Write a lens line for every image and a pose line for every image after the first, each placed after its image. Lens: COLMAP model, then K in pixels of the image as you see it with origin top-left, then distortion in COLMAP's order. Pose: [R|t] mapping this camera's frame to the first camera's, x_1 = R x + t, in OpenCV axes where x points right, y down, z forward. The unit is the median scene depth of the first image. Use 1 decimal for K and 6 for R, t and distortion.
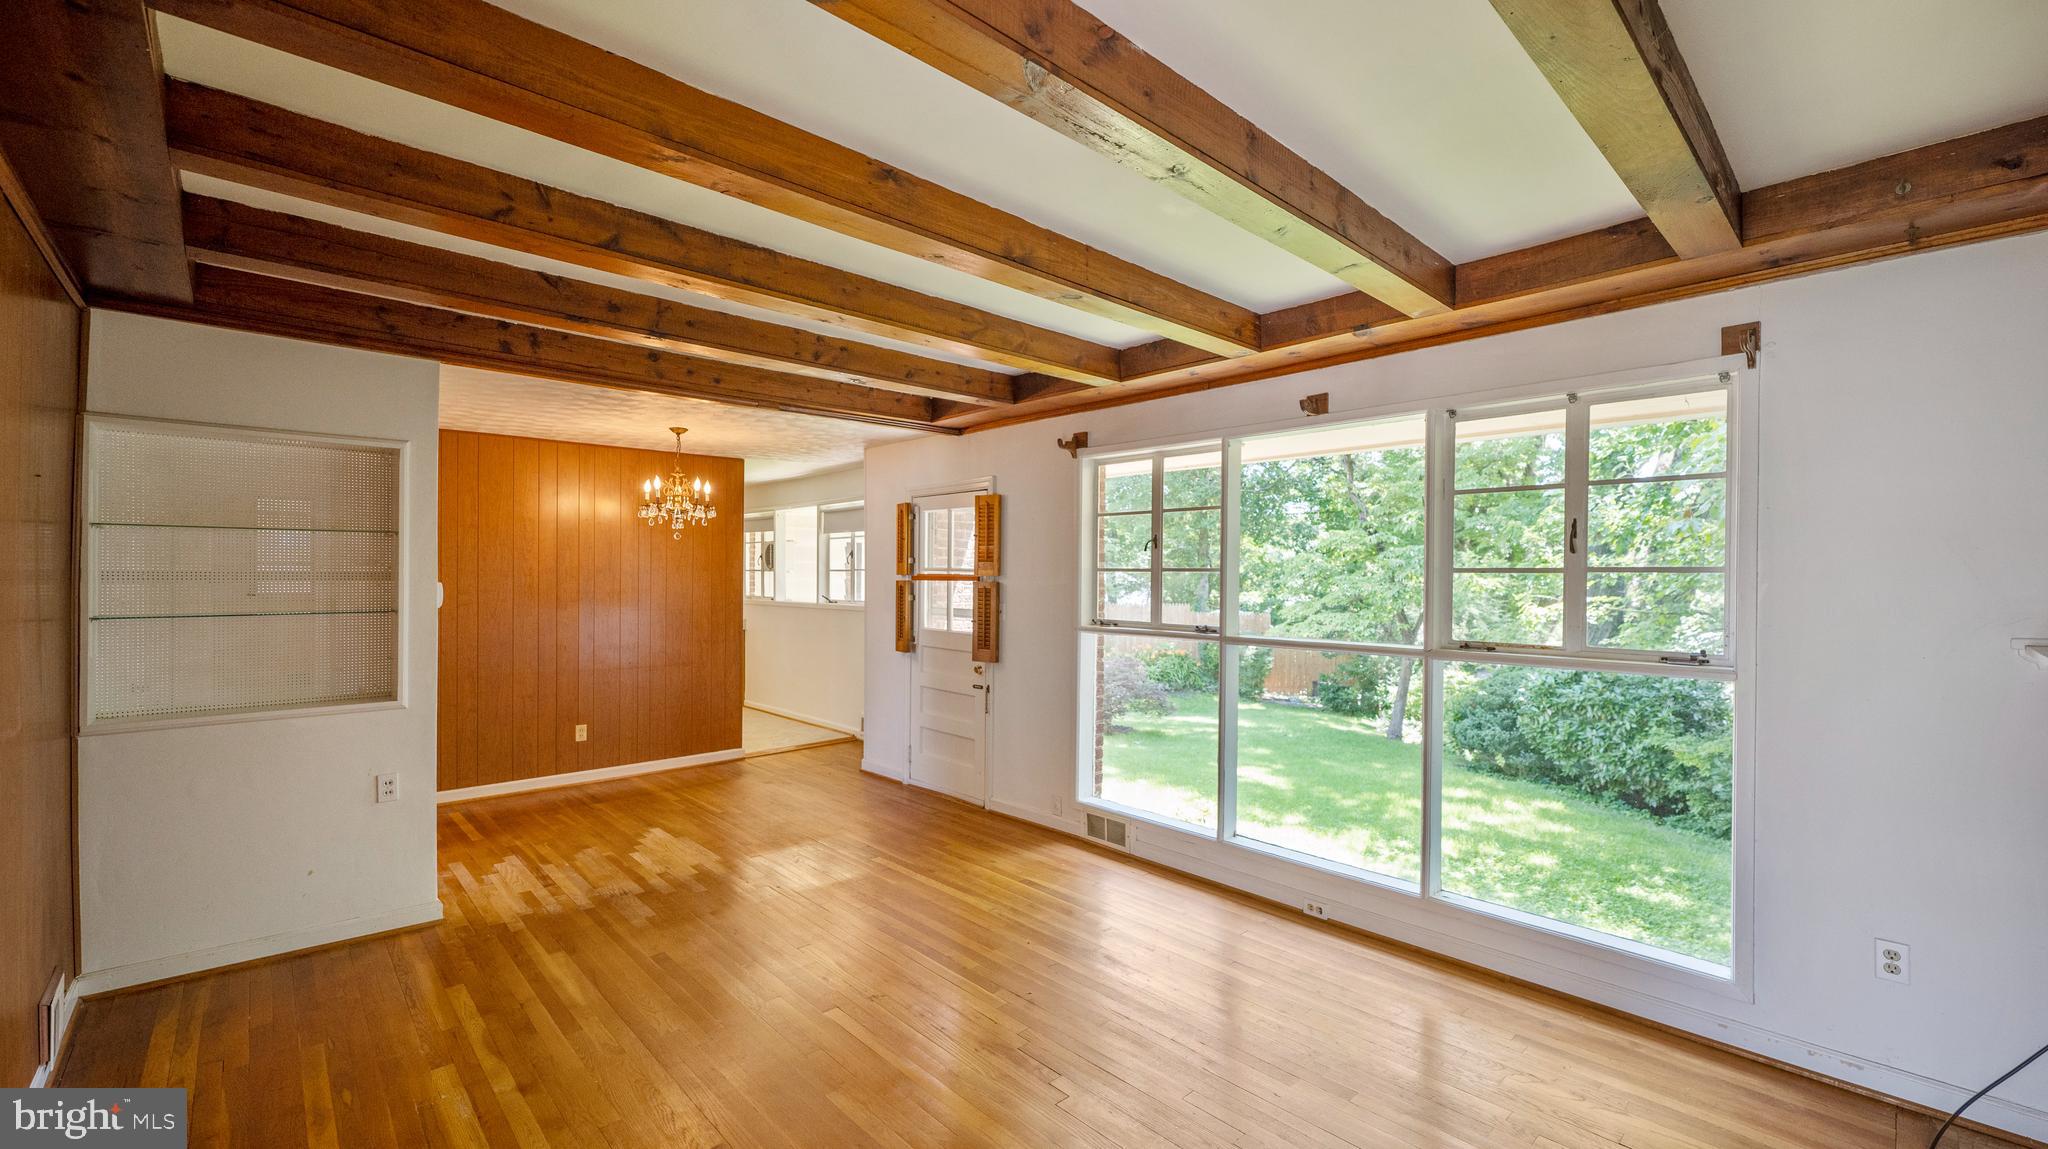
lens RADIAL K [[834.4, 0, 1023.7], [0, 834.4, 577.3], [0, 0, 1]] dist [0.001925, 0.000327]
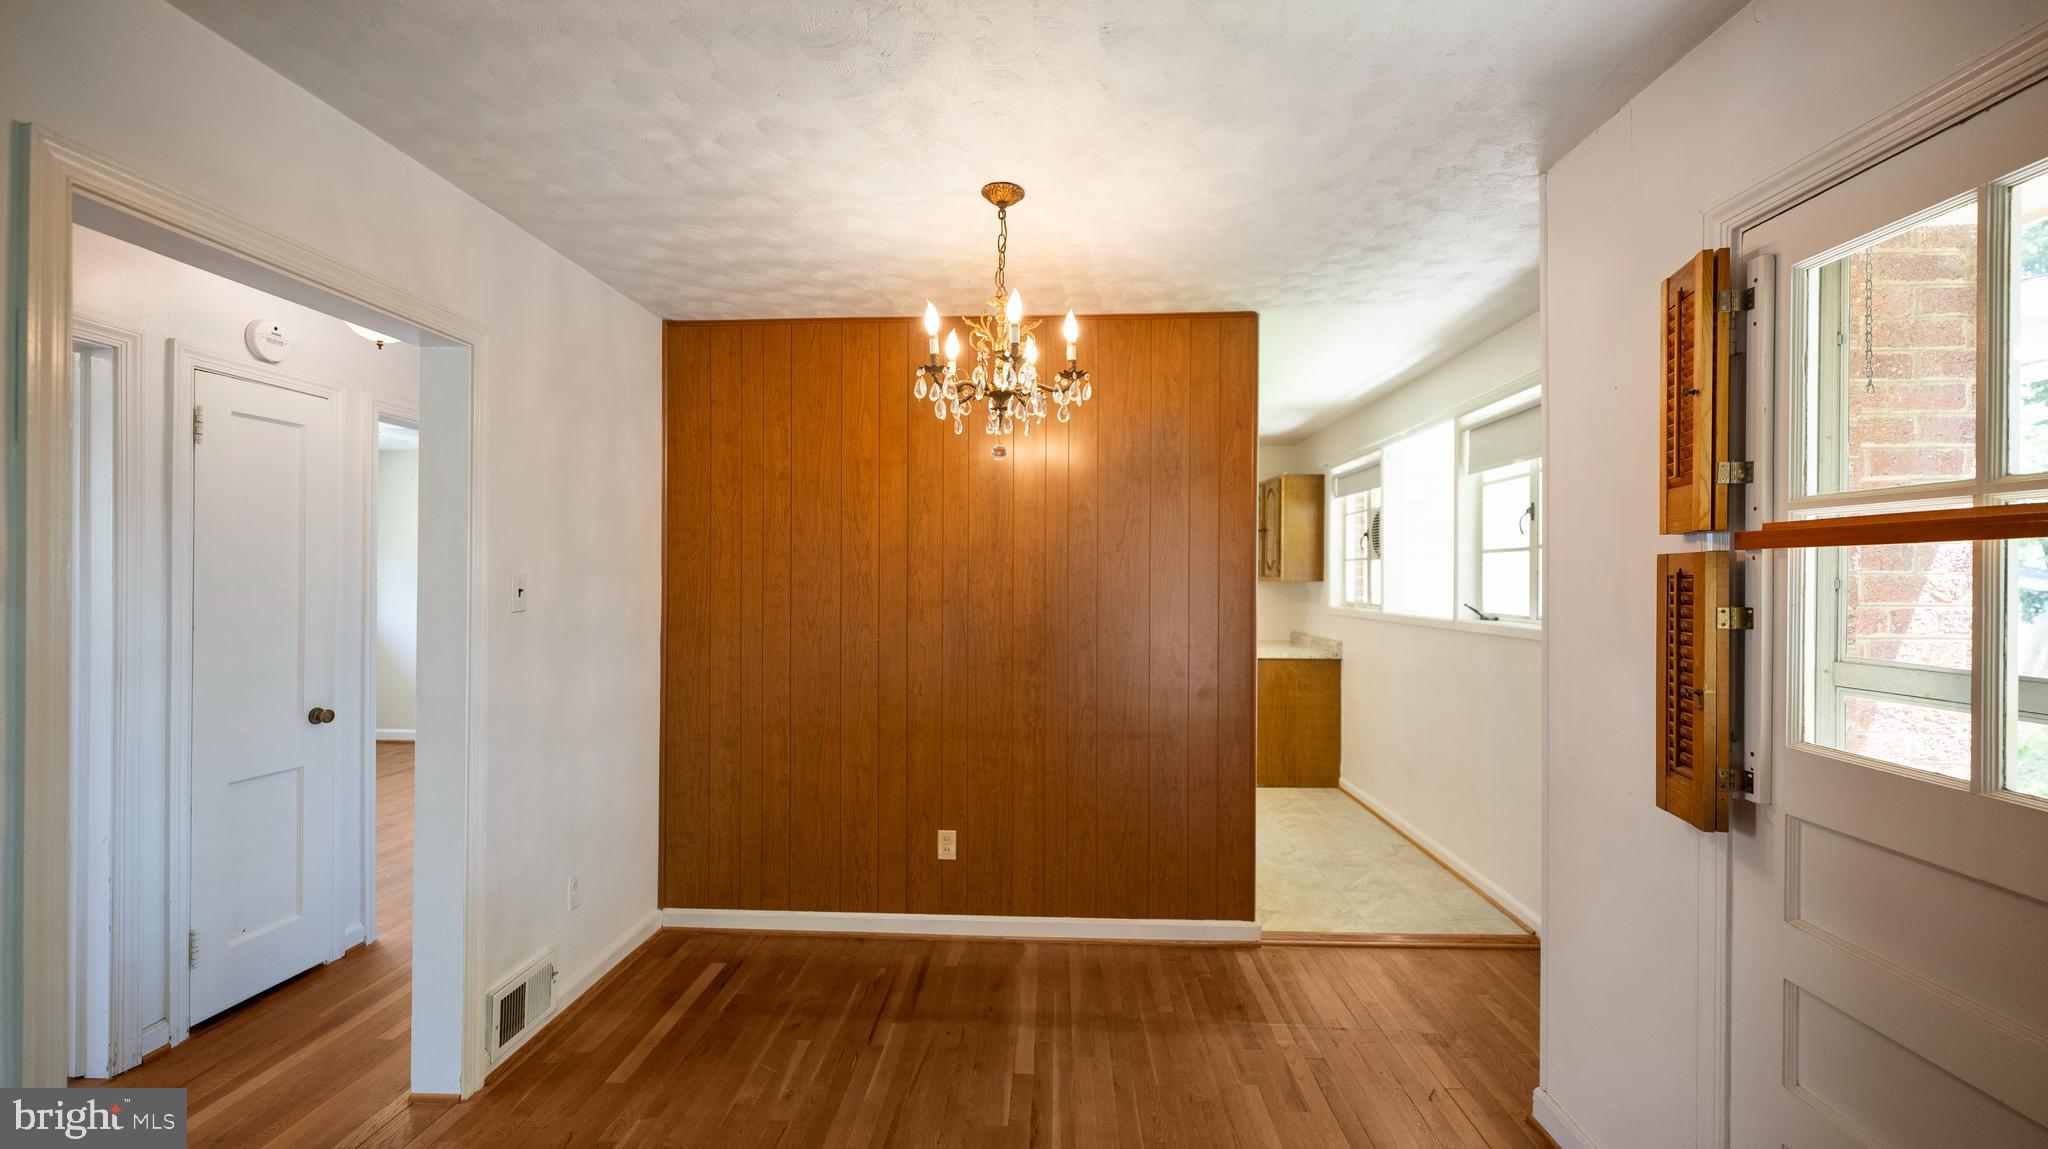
lens RADIAL K [[834.7, 0, 1021.4], [0, 834.7, 580.2], [0, 0, 1]] dist [0.001181, 0.000313]
pose [[0.698394, -0.001666, -0.715712, -0.119088], [-0.000983, 0.999994, -0.003287, 0.016280], [0.715713, 0.002999, 0.698388, 0.761783]]
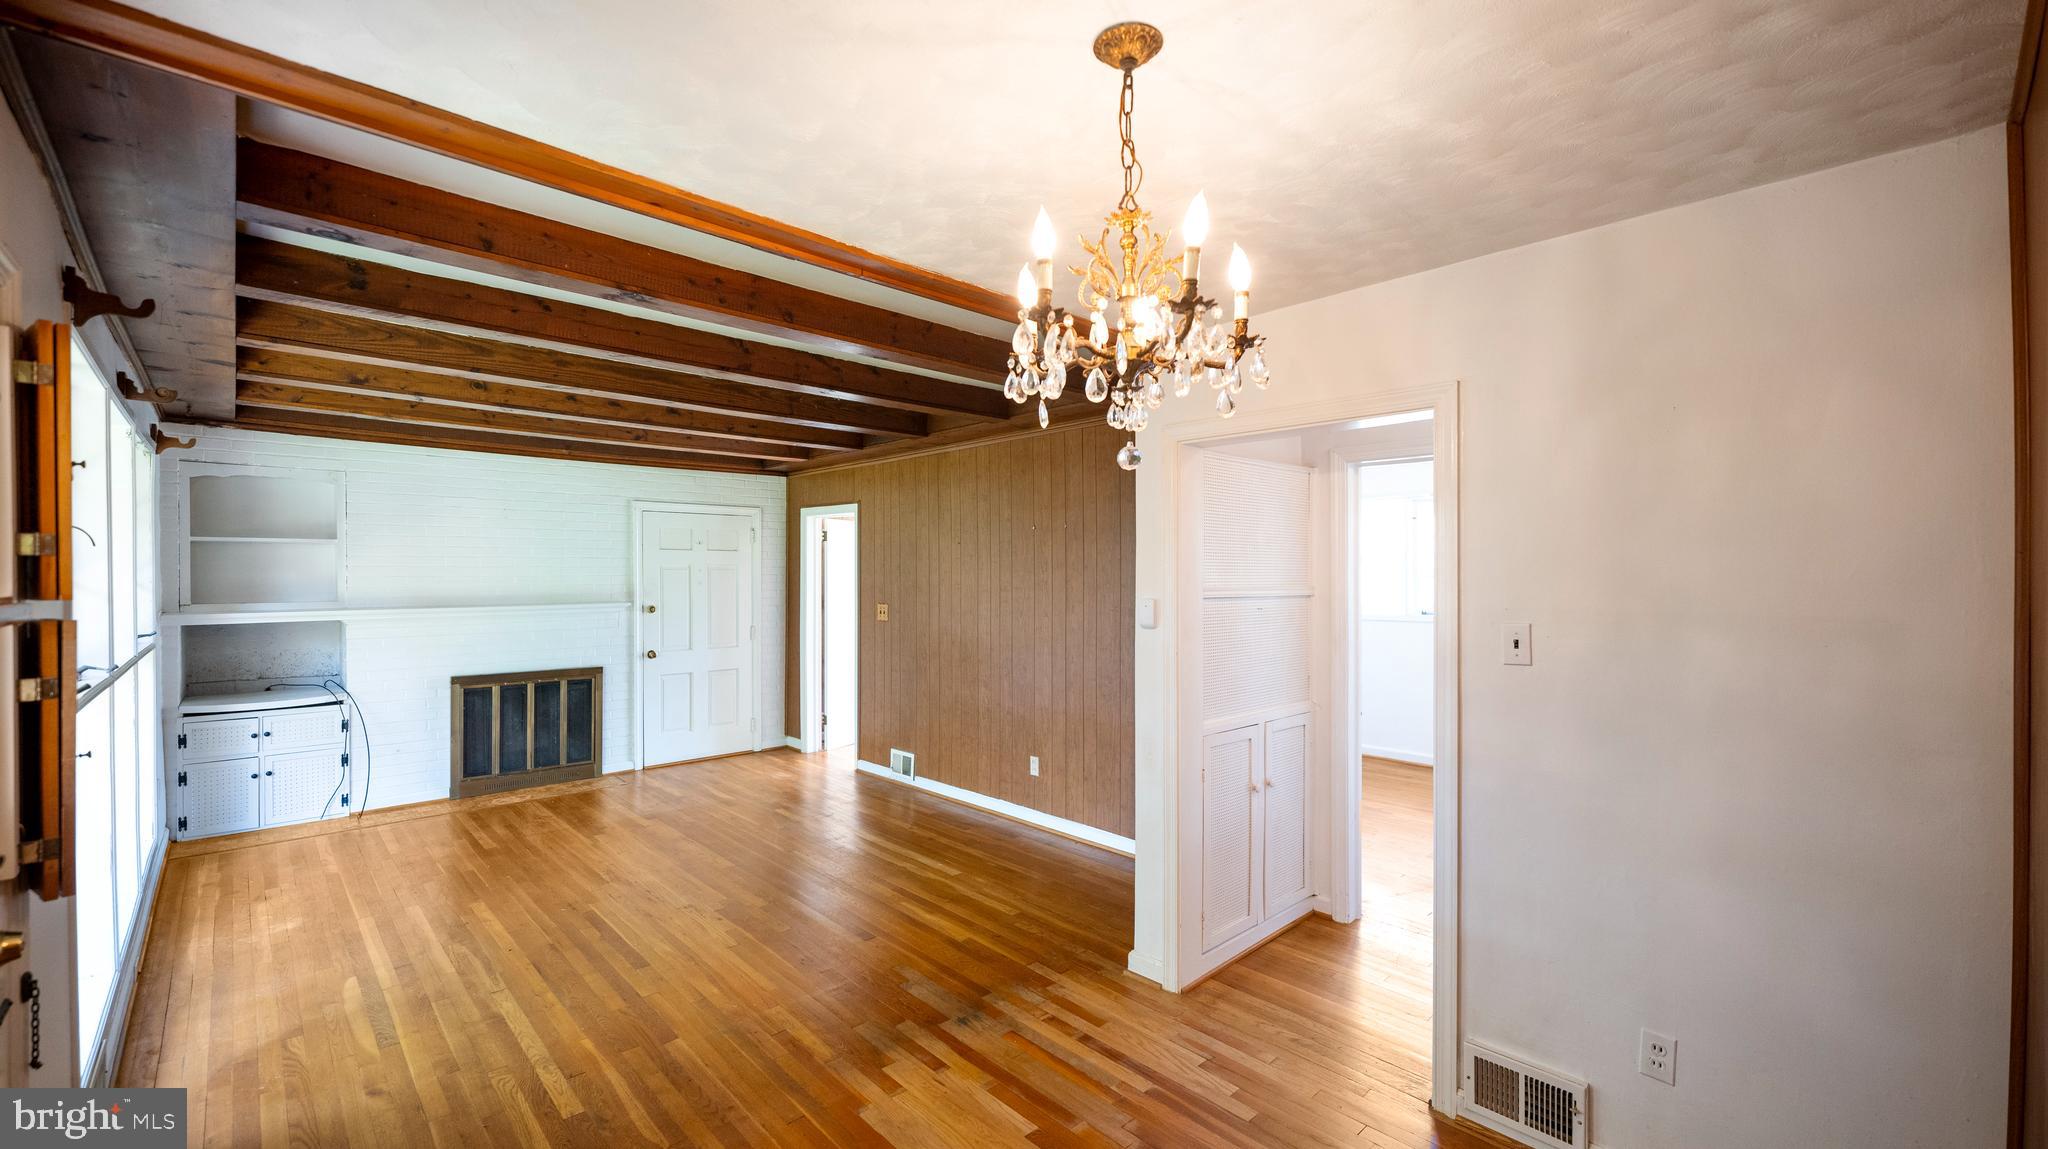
lens RADIAL K [[834.7, 0, 1021.4], [0, 834.7, 580.2], [0, 0, 1]] dist [0.001181, 0.000313]
pose [[-0.999946, -0.005634, -0.008756, -0.398804], [-0.005703, 0.999953, 0.007828, -0.014230], [0.008712, 0.007878, -0.999931, 1.331889]]
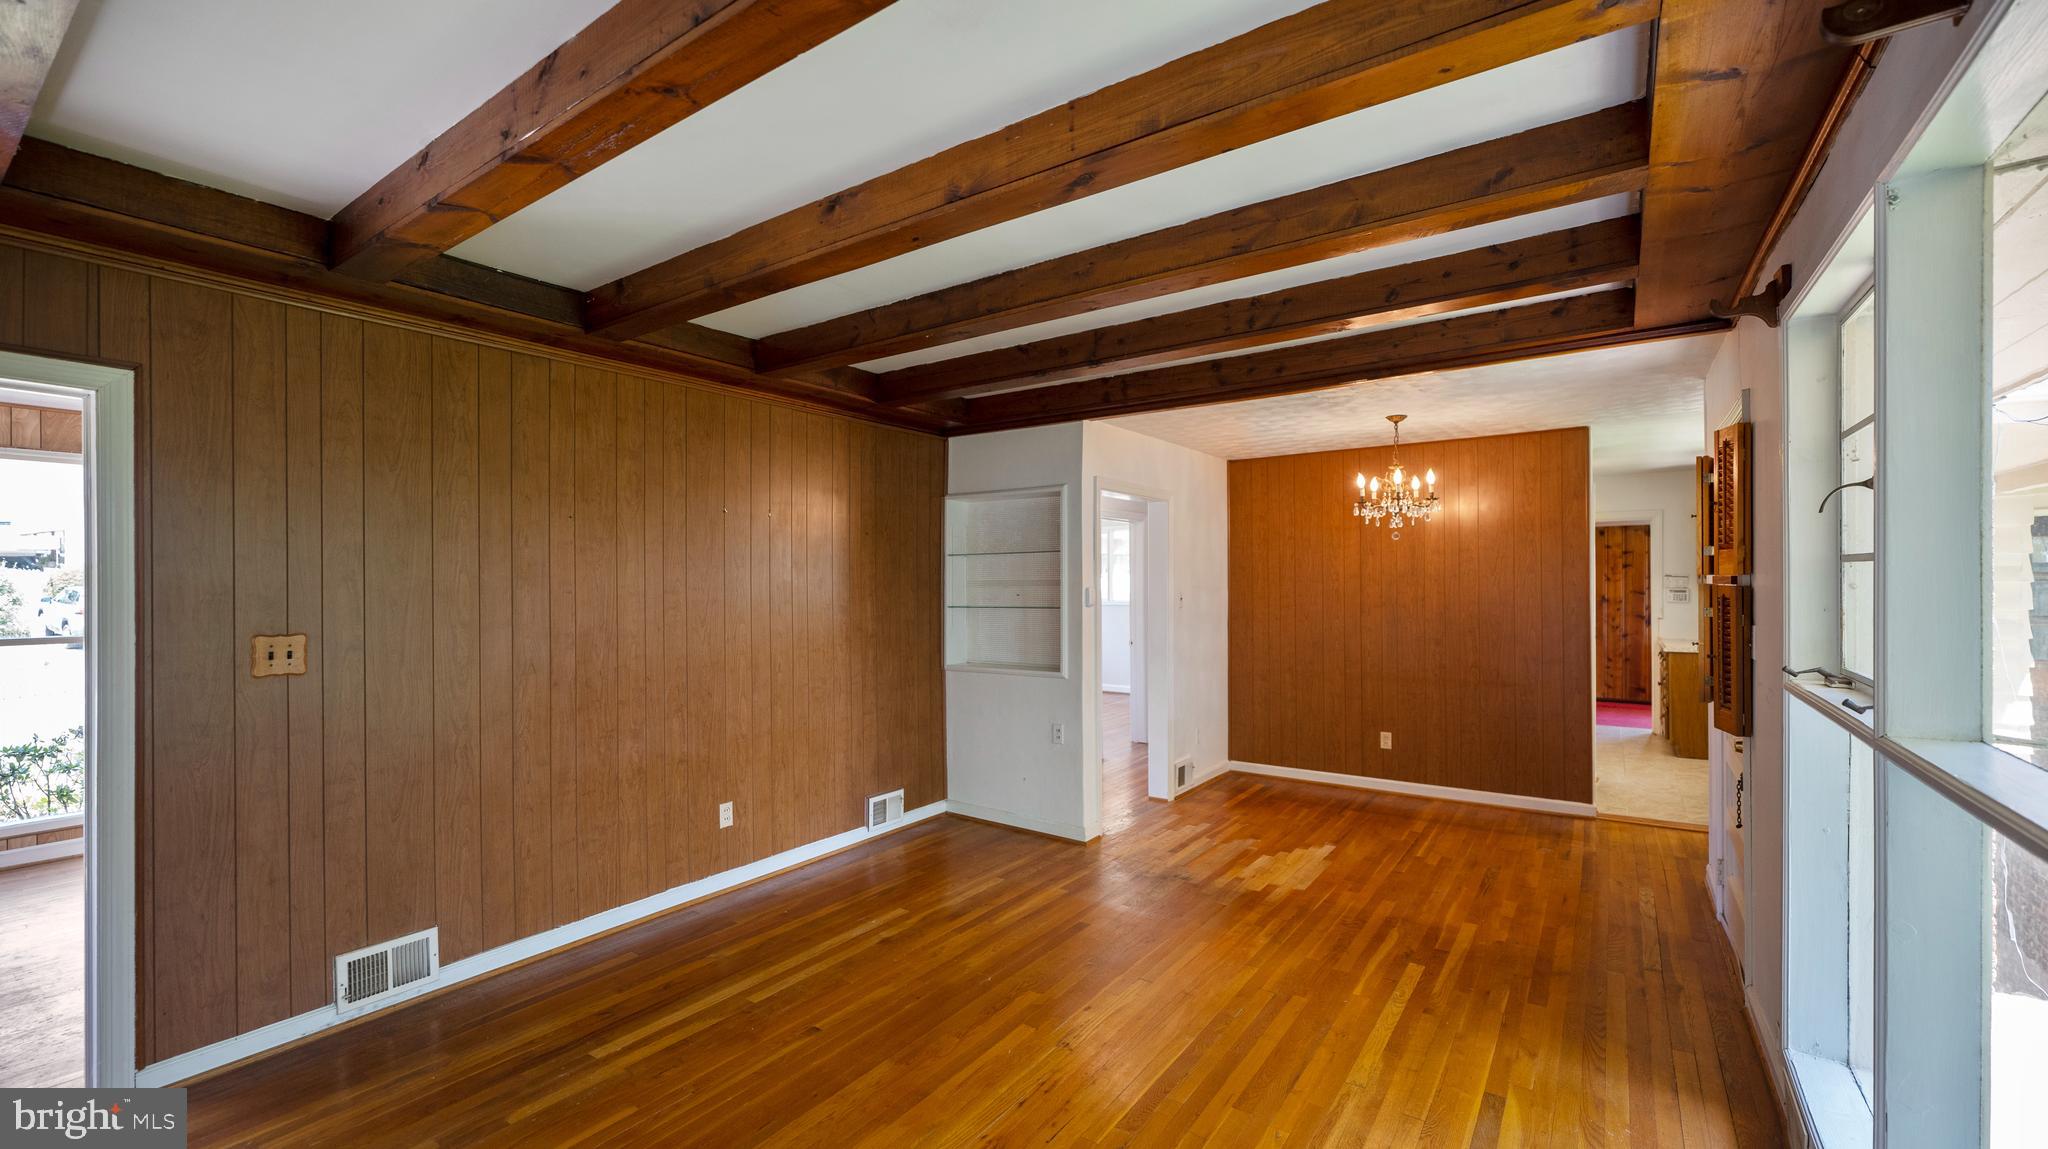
lens RADIAL K [[834.4, 0, 1023.7], [0, 834.4, 577.3], [0, 0, 1]] dist [0.001925, 0.000327]
pose [[0.209265, -0.012543, -0.977779, 0.403926], [0.005449, 0.999917, -0.011660, 0.003928], [0.977844, -0.002888, 0.209316, 0.441995]]
